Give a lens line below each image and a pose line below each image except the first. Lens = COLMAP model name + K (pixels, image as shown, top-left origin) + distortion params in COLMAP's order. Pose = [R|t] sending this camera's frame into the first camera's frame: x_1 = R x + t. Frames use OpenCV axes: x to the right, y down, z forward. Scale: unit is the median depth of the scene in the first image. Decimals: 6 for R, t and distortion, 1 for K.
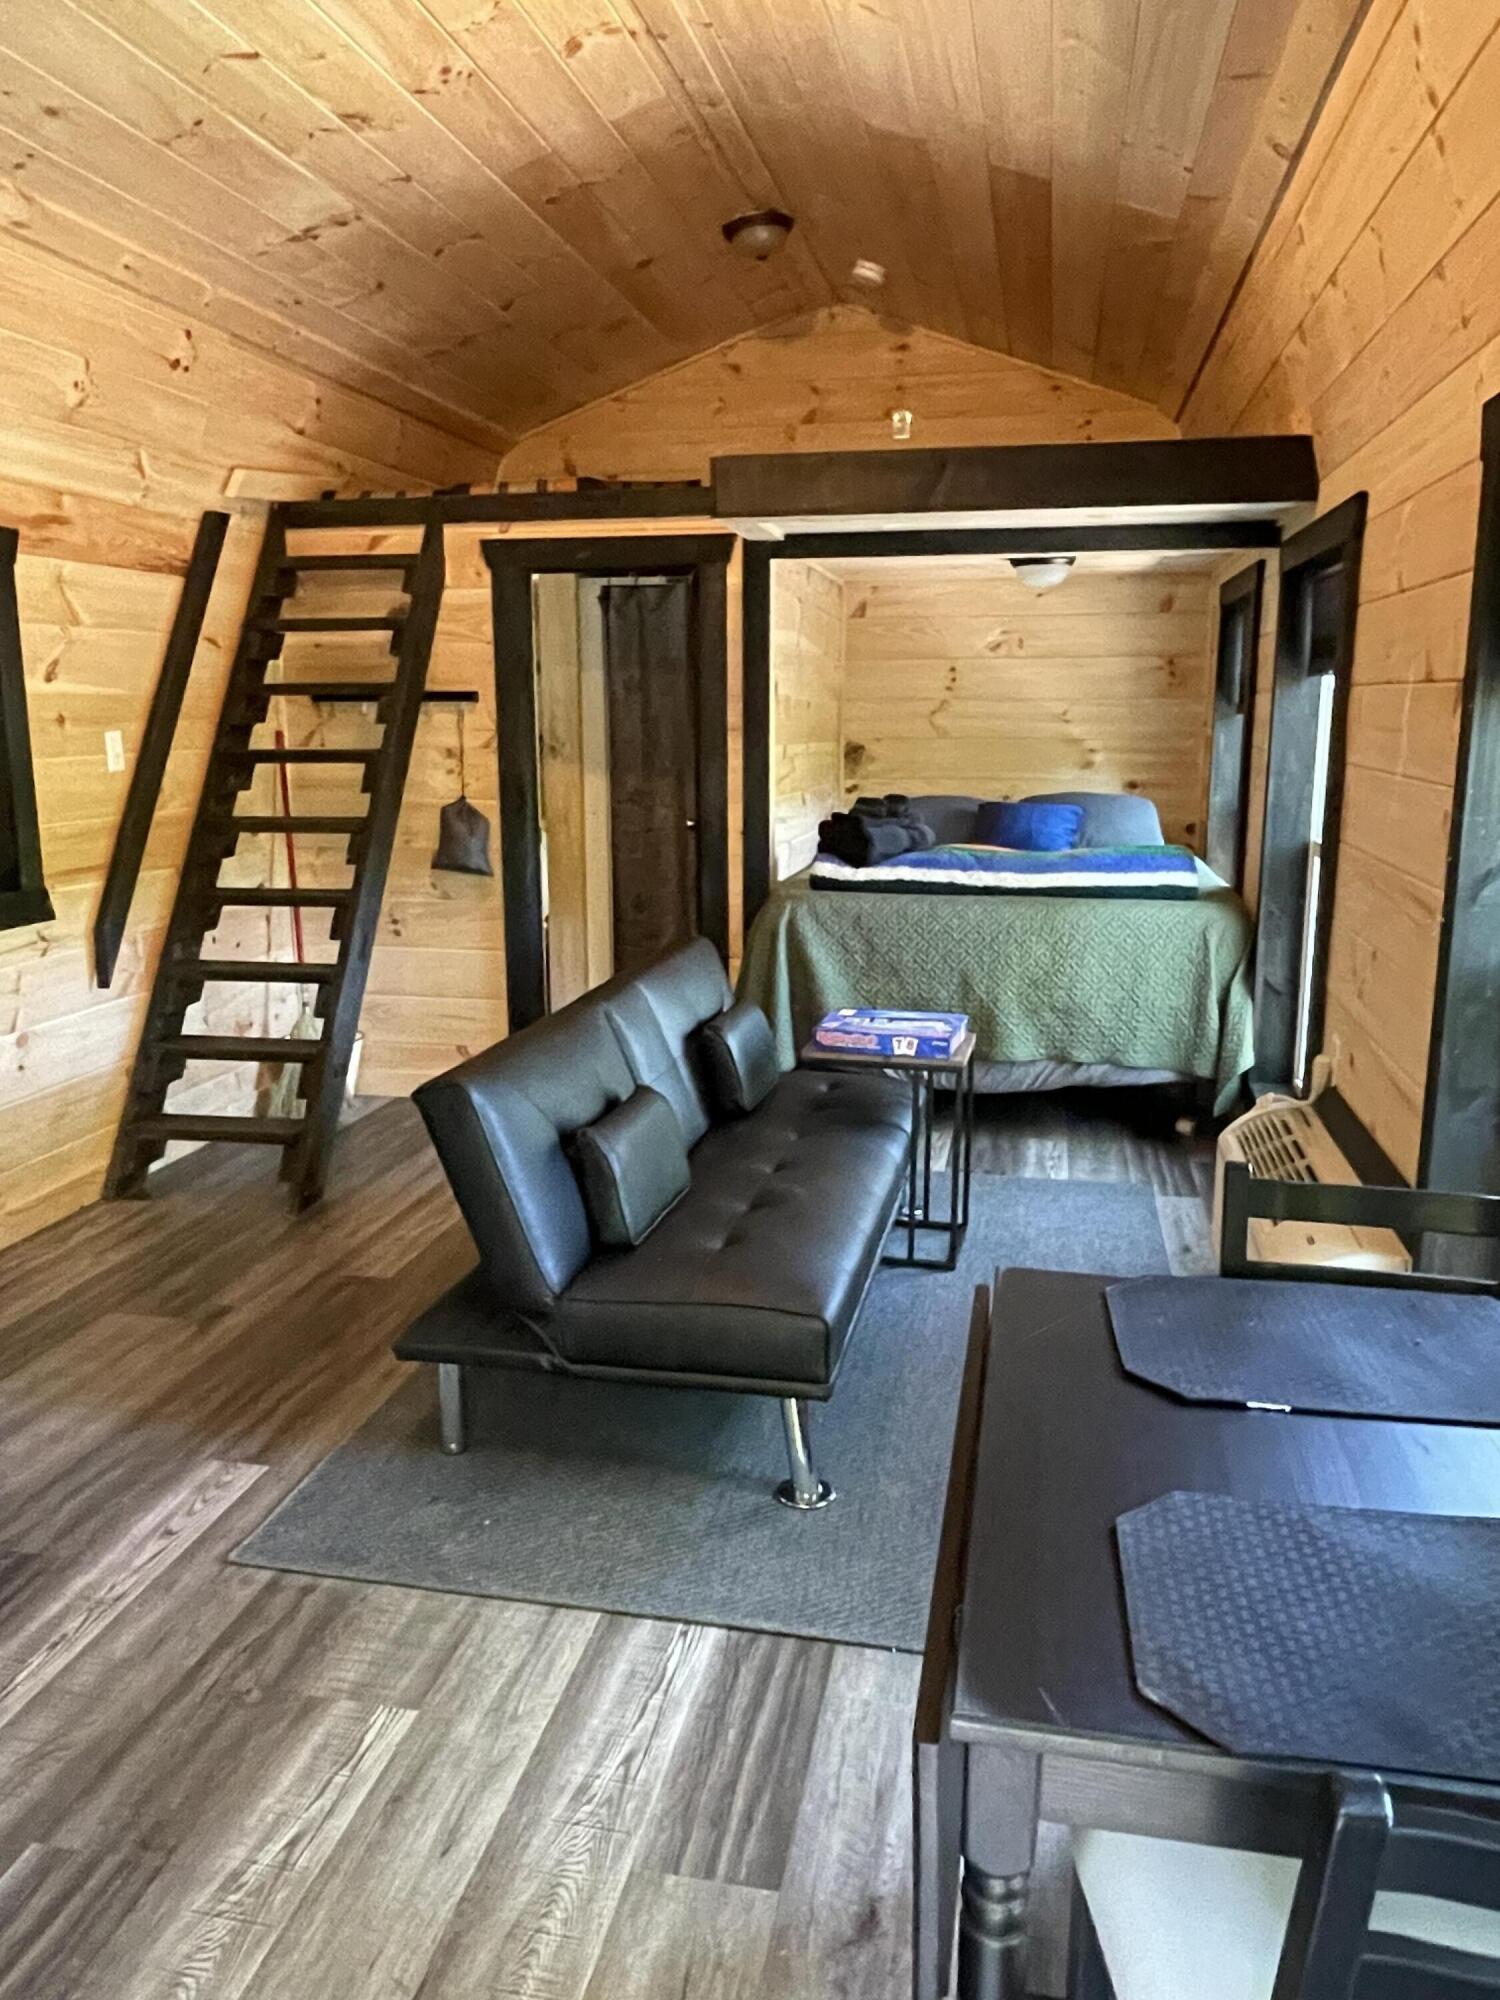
lens RADIAL K [[1456.8, 0, 743.6], [0, 1456.8, 1004.6], [0, 0, 1]] dist [0.015651, -0.036532]
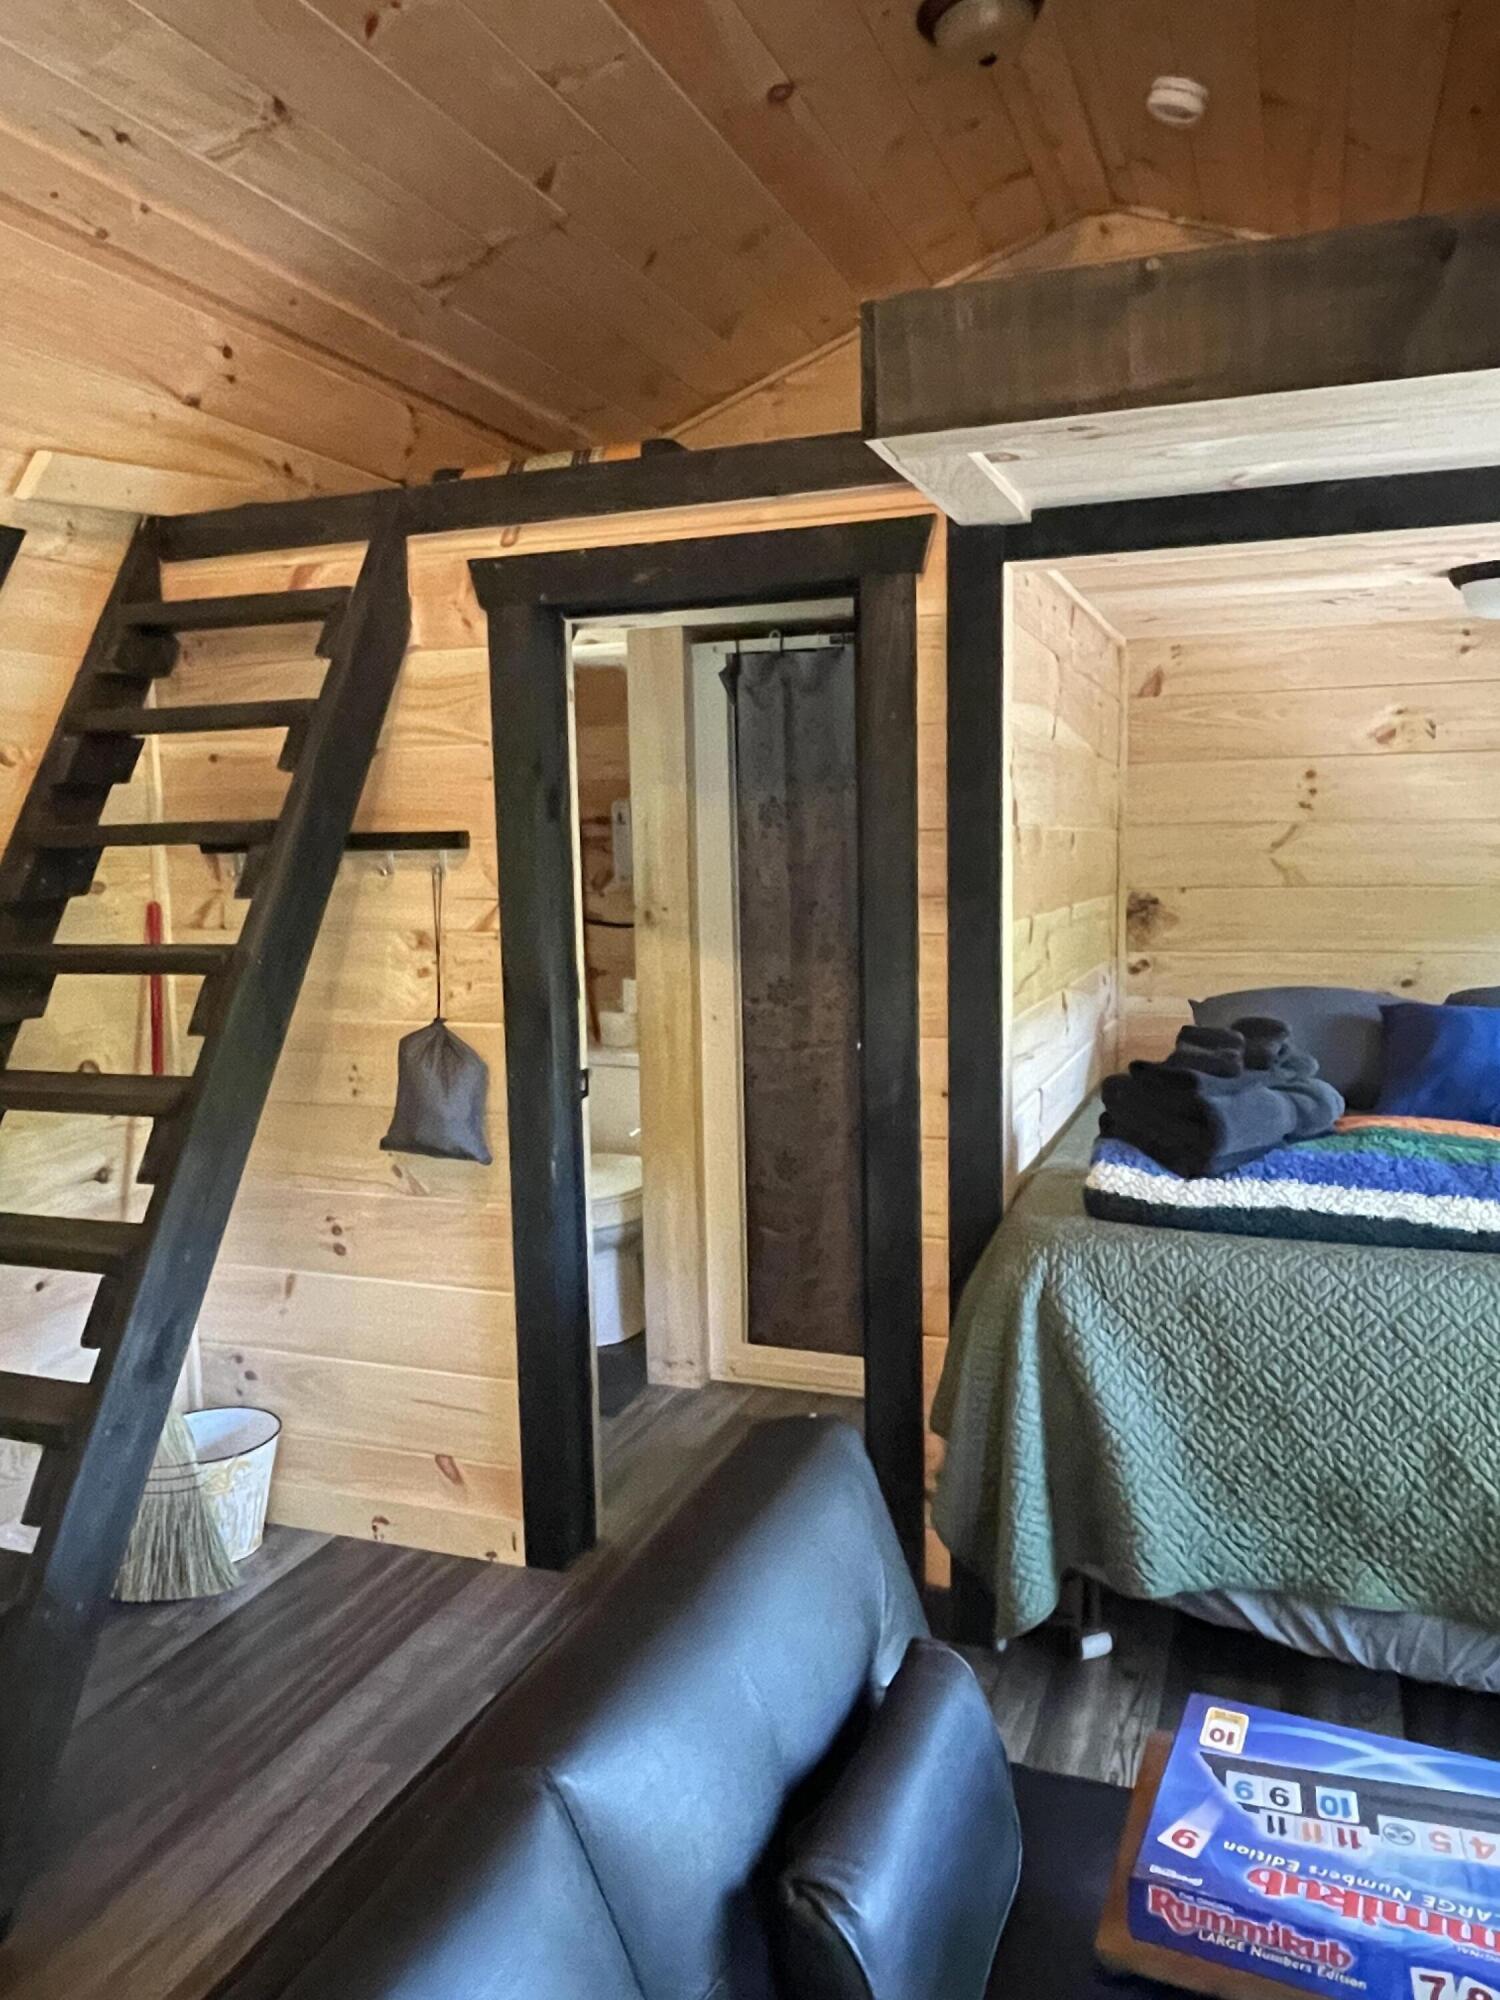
lens RADIAL K [[1448.4, 0, 750.0], [0, 1448.4, 1000.0], [0, 0, 1]] dist [0.004136, -0.002593]
pose [[0.987278, -0.000712, -0.159001, 0.012007], [-0.012584, 0.996503, -0.082598, -0.114247], [0.158504, 0.083548, 0.983817, 0.515489]]
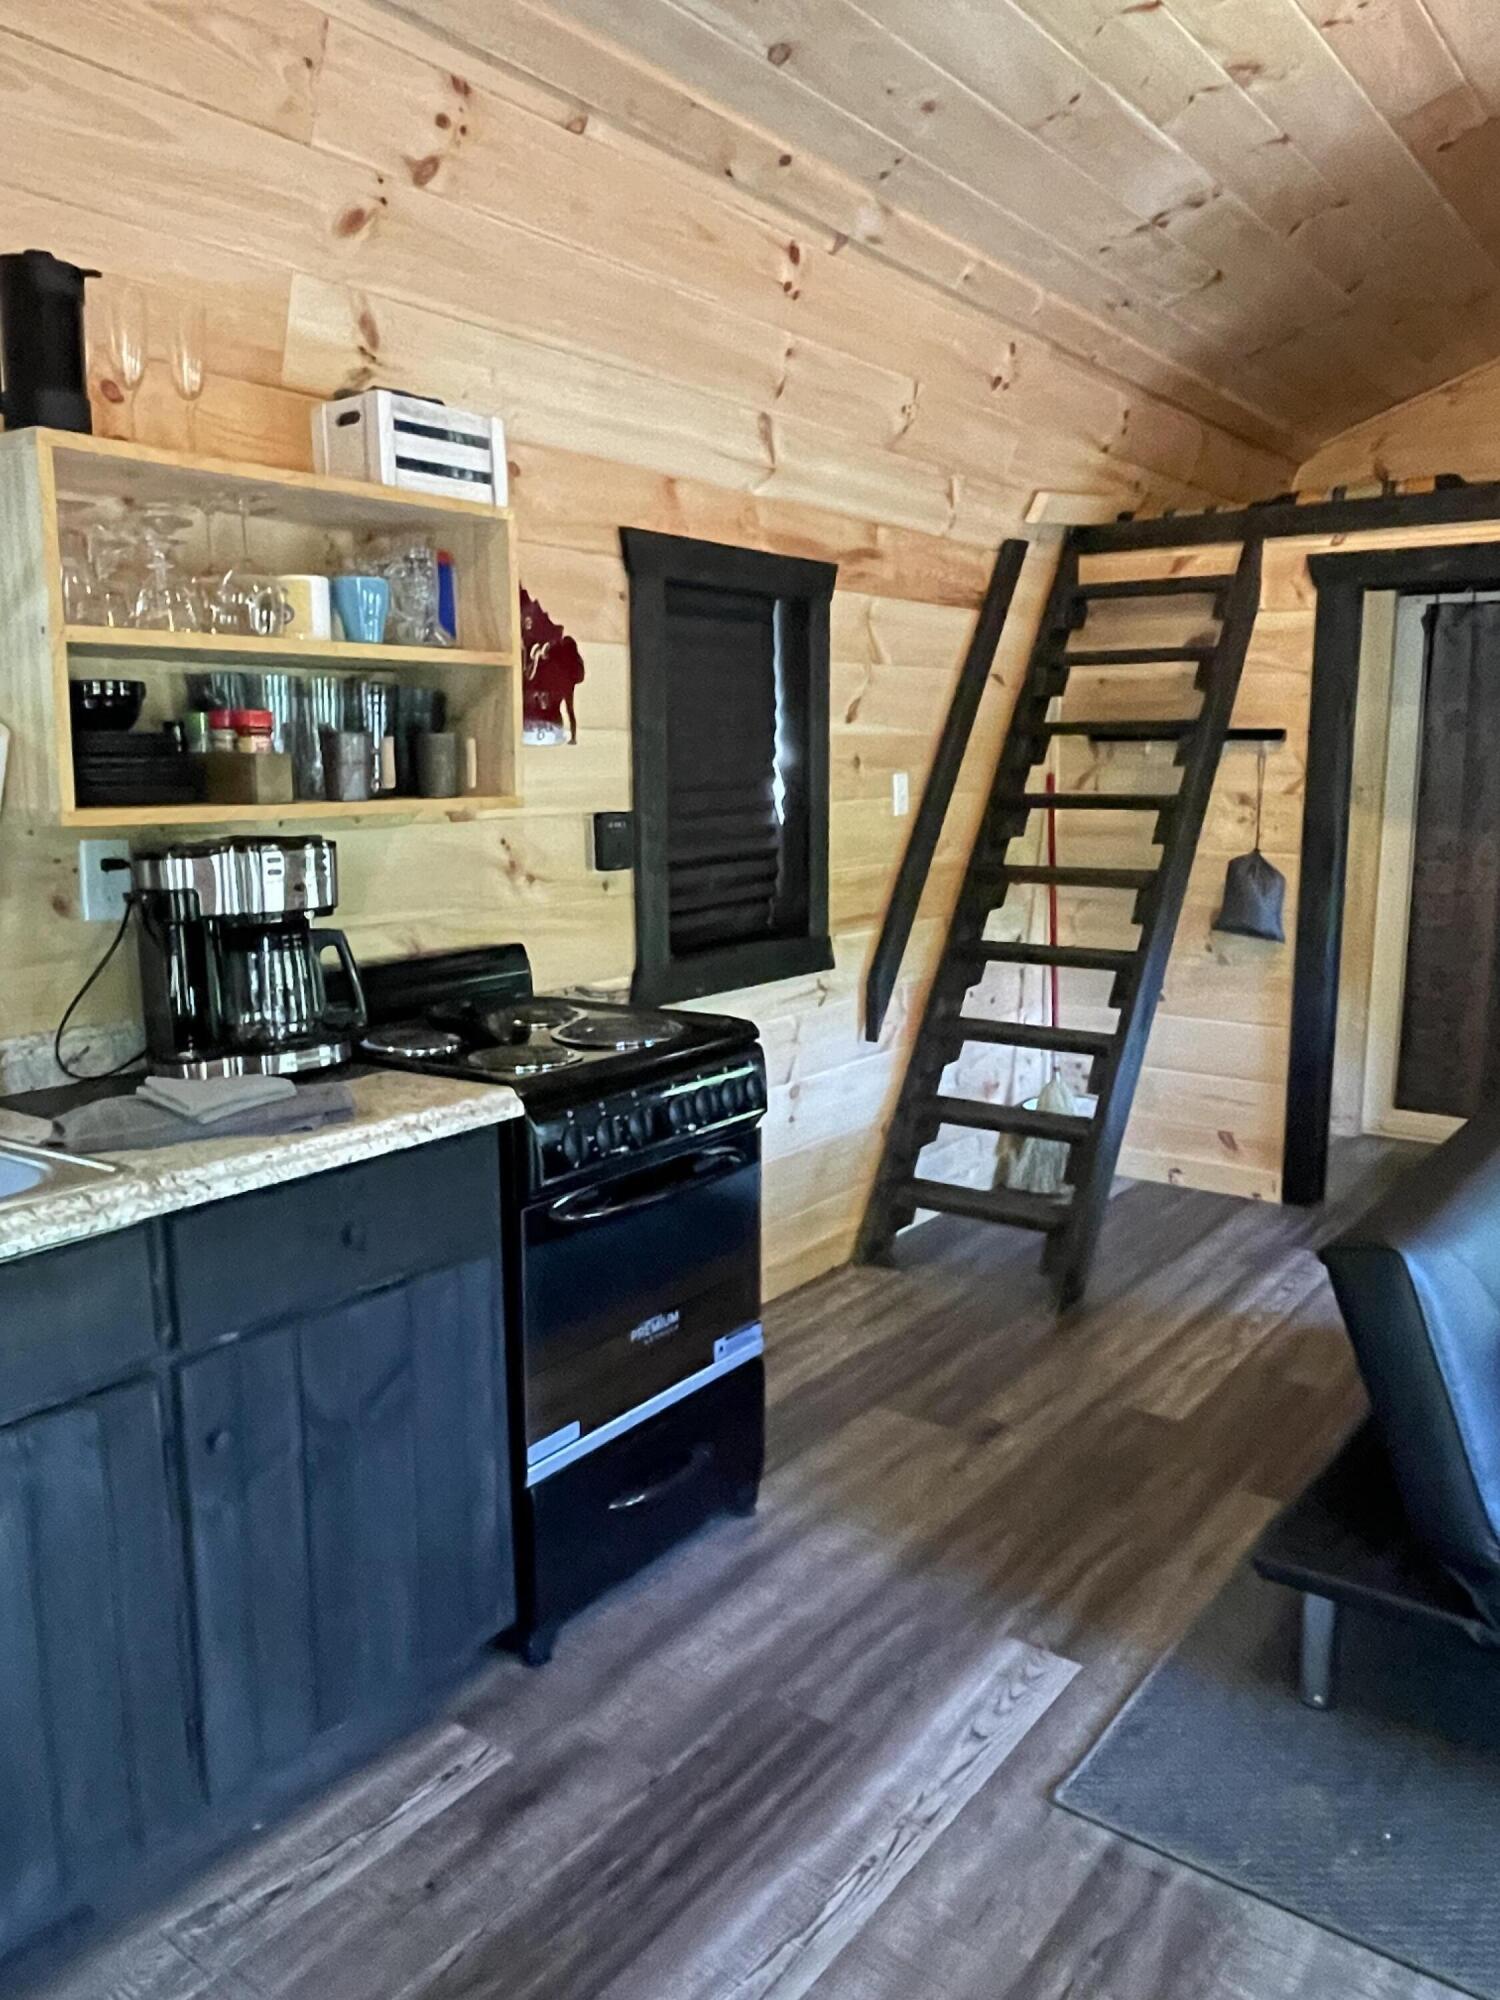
lens RADIAL K [[1456.8, 0, 743.6], [0, 1456.8, 1004.6], [0, 0, 1]] dist [0.015651, -0.036532]
pose [[0.904748, 0.073919, -0.419485, -0.105058], [-0.084649, 0.996386, -0.006994, -0.019762], [0.417452, 0.041837, 0.907735, 0.091601]]
